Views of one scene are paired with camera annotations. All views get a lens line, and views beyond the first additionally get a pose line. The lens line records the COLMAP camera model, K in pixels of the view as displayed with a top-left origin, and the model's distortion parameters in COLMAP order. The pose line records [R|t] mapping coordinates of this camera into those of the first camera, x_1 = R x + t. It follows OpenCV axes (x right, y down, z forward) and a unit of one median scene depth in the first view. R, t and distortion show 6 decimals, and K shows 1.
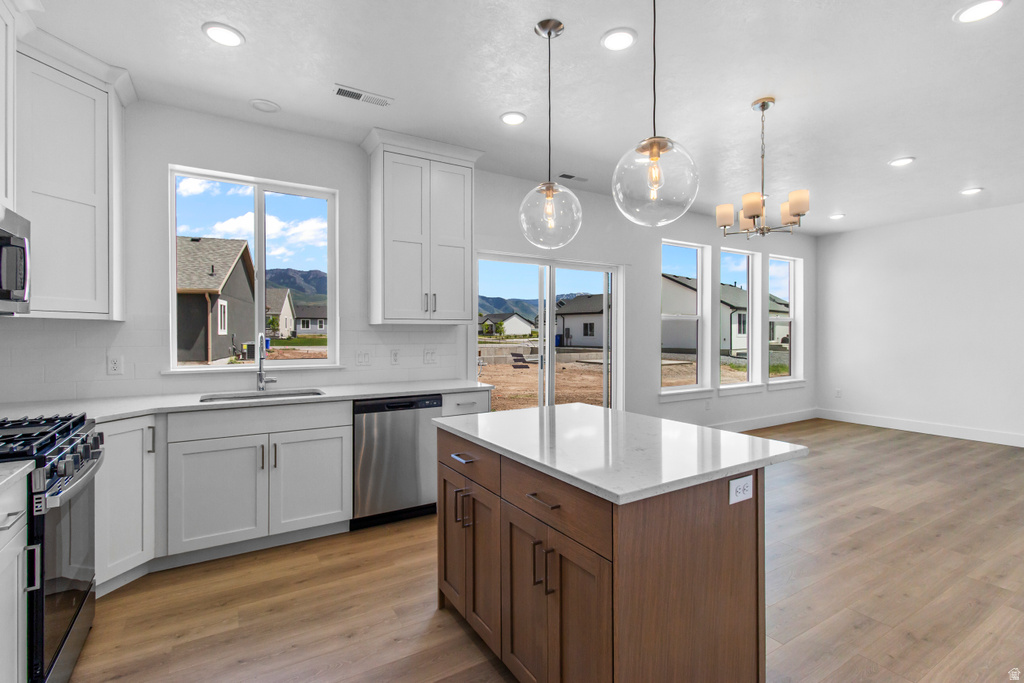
lens RADIAL K [[476.8, 0, 512.8], [0, 476.8, 333.7], [0, 0, 1]] dist [0.003730, 0.000559]
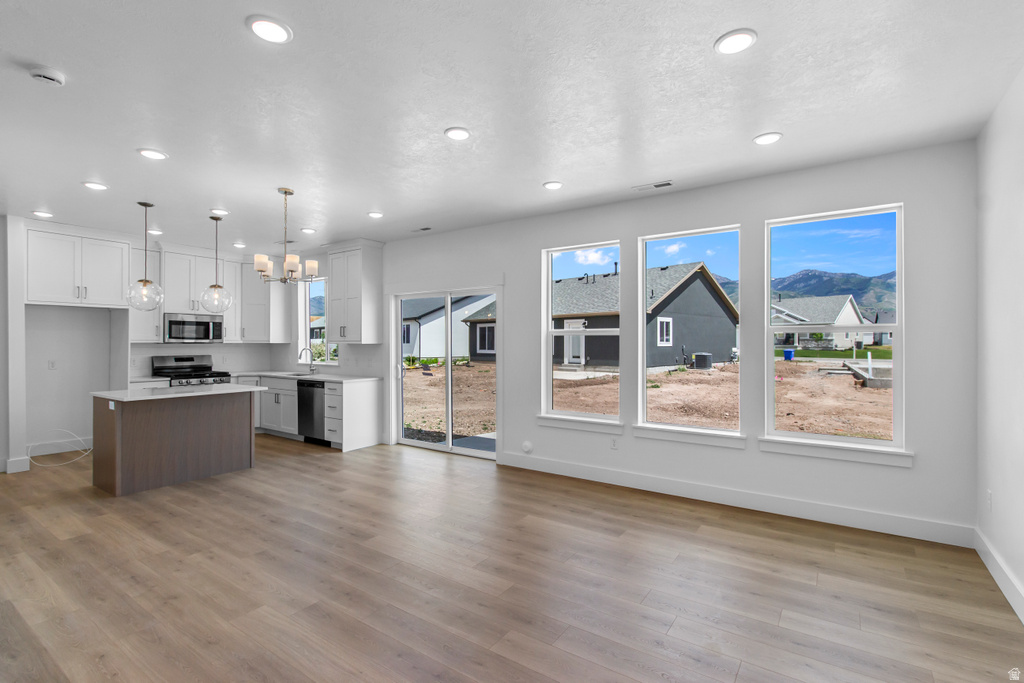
lens RADIAL K [[477.1, 0, 512.0], [0, 477.1, 341.5], [0, 0, 1]] dist [0.002773, 0.000461]
pose [[0.405805, -0.001761, -0.913958, 2.036774], [-0.003094, 0.999990, -0.003300, -0.027619], [0.913954, 0.004167, 0.405796, 1.012349]]
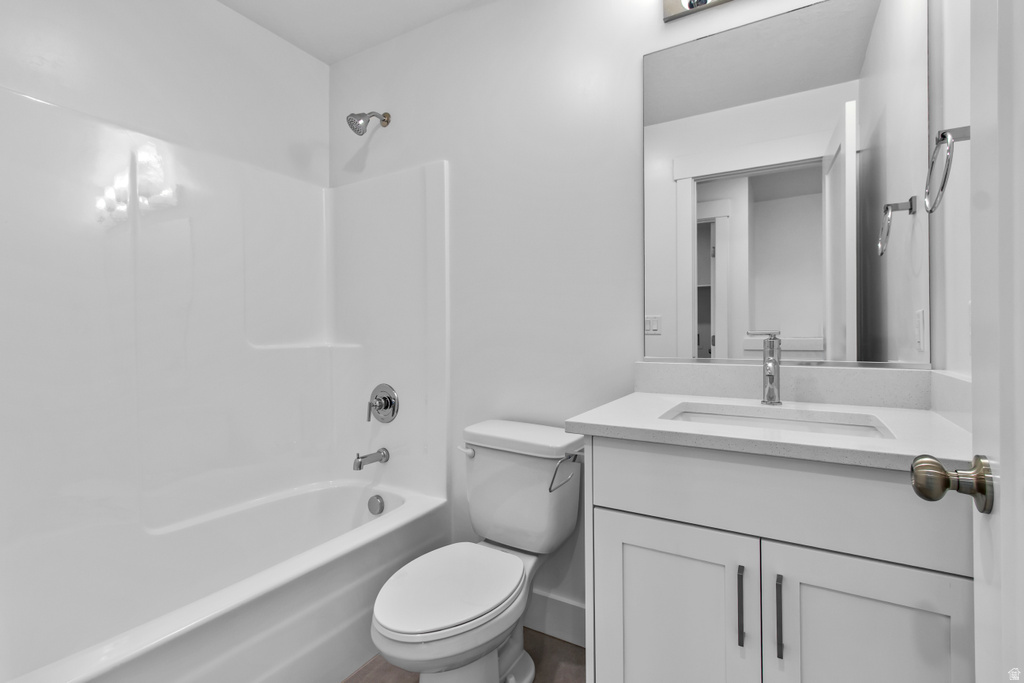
lens RADIAL K [[477.1, 0, 512.0], [0, 477.1, 341.5], [0, 0, 1]] dist [0.002773, 0.000461]
pose [[0.469683, 0.001350, -0.882834, -0.283110], [-0.003264, 0.999995, -0.000207, 0.072971], [0.882829, 0.002979, 0.469685, 0.645699]]
